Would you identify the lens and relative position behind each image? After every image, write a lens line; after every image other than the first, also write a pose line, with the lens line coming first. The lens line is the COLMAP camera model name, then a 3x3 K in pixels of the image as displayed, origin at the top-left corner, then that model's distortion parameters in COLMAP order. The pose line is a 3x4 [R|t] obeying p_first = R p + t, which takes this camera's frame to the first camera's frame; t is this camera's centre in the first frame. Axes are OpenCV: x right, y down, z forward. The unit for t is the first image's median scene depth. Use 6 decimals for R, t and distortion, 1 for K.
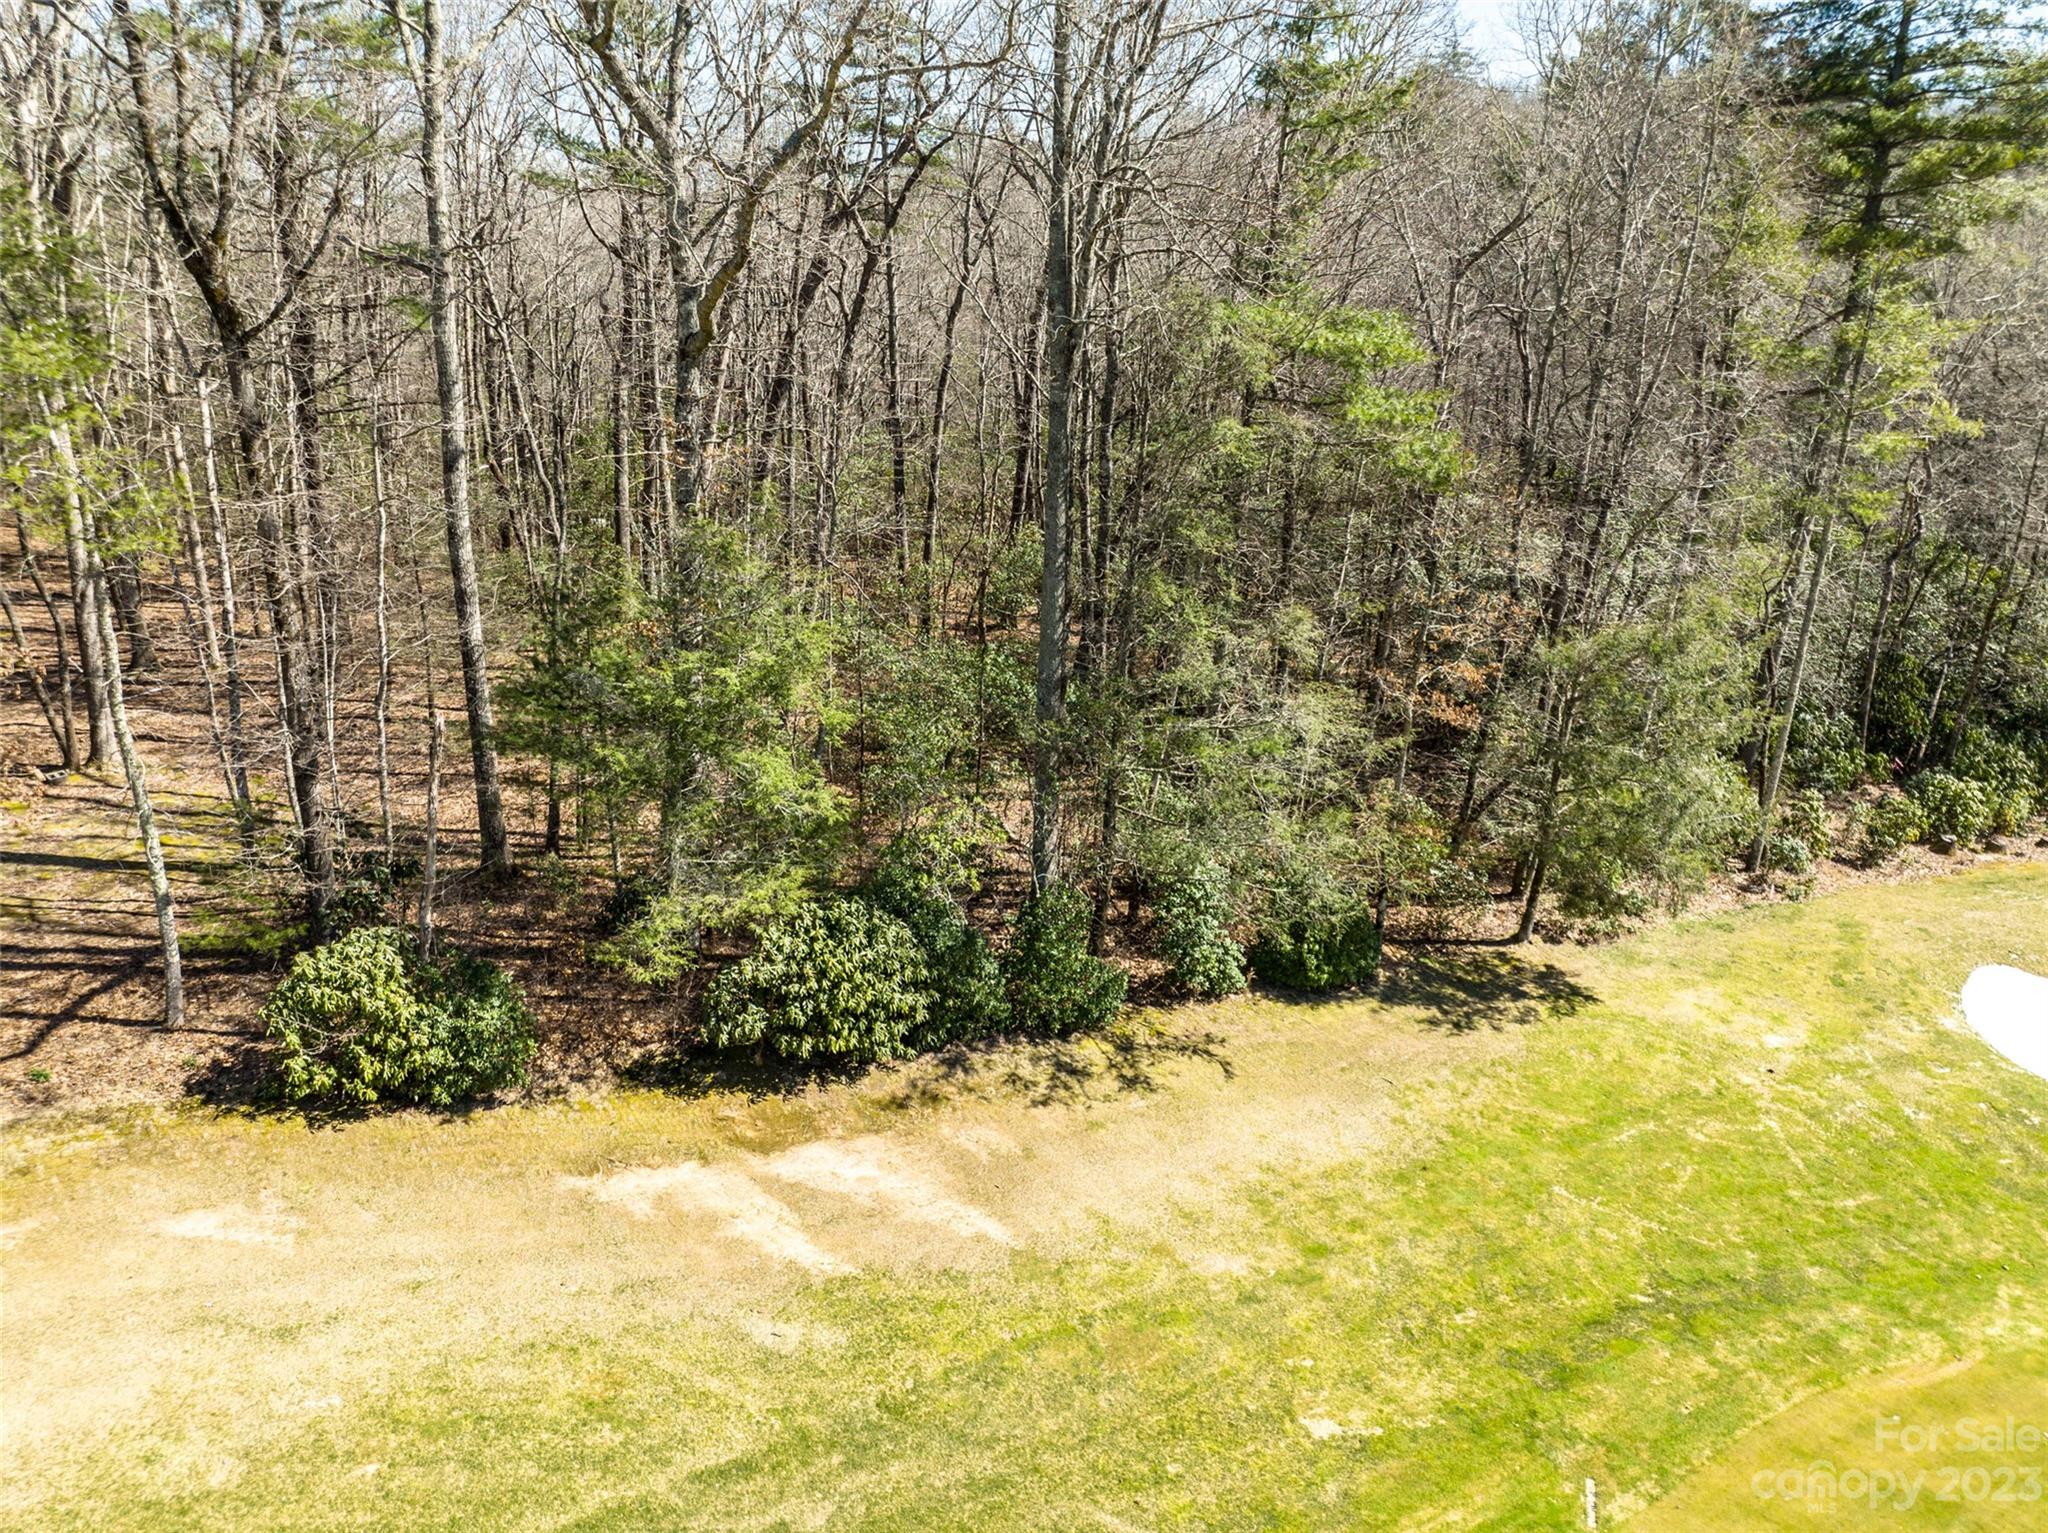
lens RADIAL K [[1432.1, 0, 1019.8], [0, 1432.1, 767.3], [0, 0, 1]] dist [-0.071974, 0.039738]
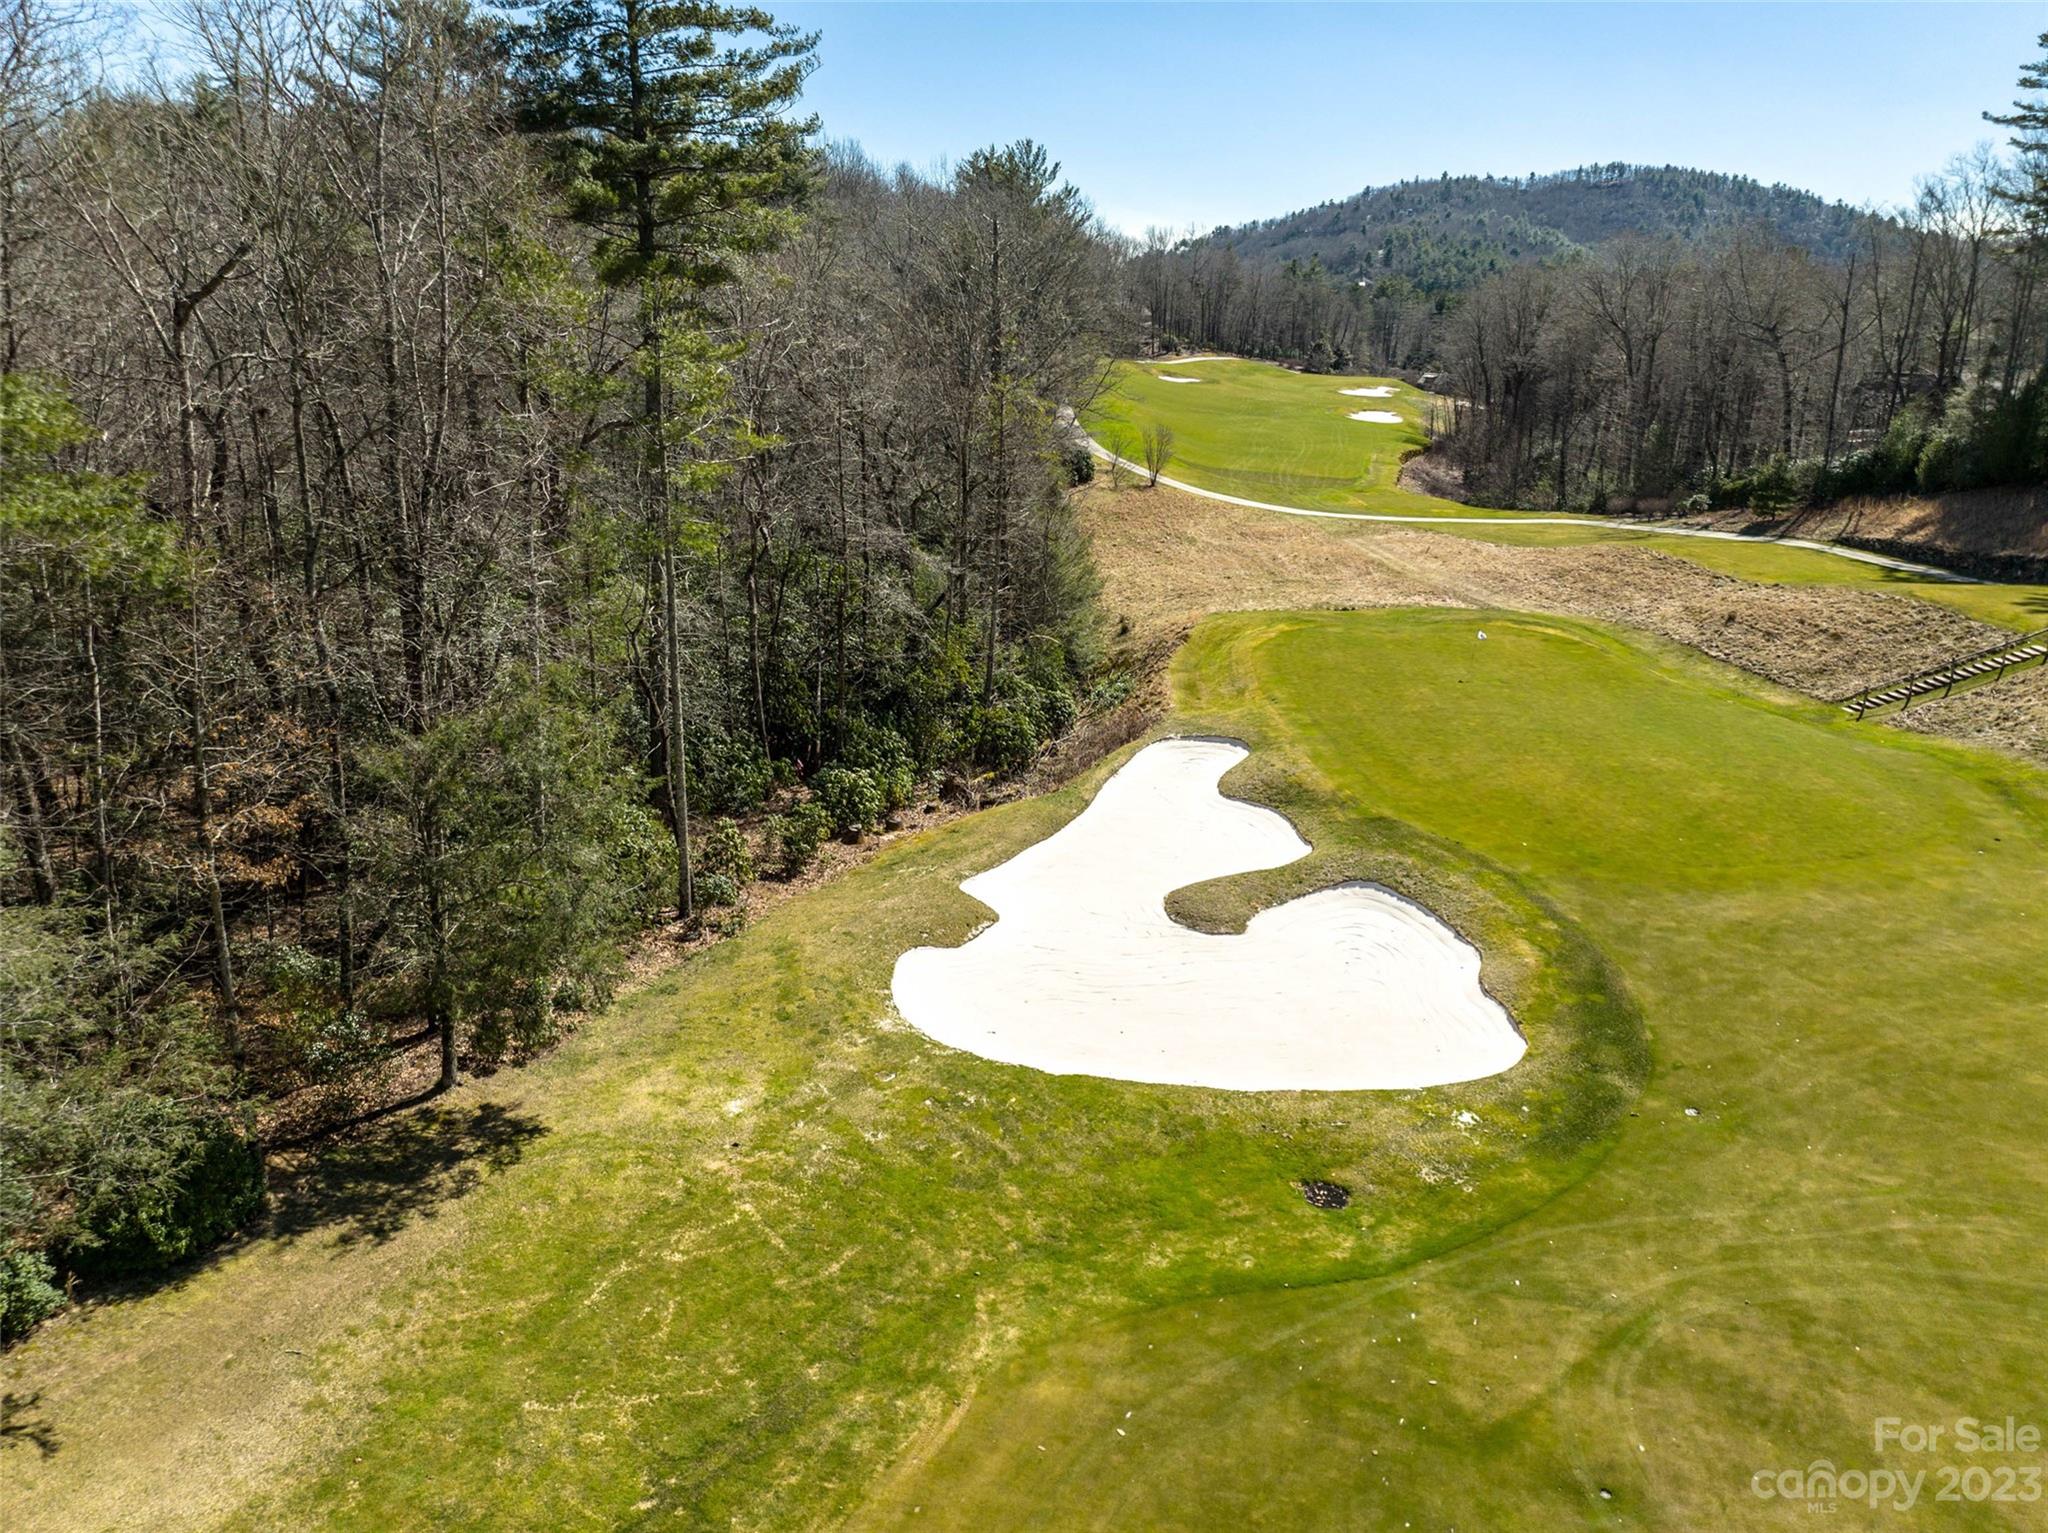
lens RADIAL K [[1432.1, 0, 1019.8], [0, 1432.1, 767.3], [0, 0, 1]] dist [-0.071974, 0.039738]
pose [[0.748987, -0.209198, 0.628692, 0.123083], [0.223976, 0.972931, 0.056912, -0.038645], [-0.623580, 0.098186, 0.775569, 0.110283]]
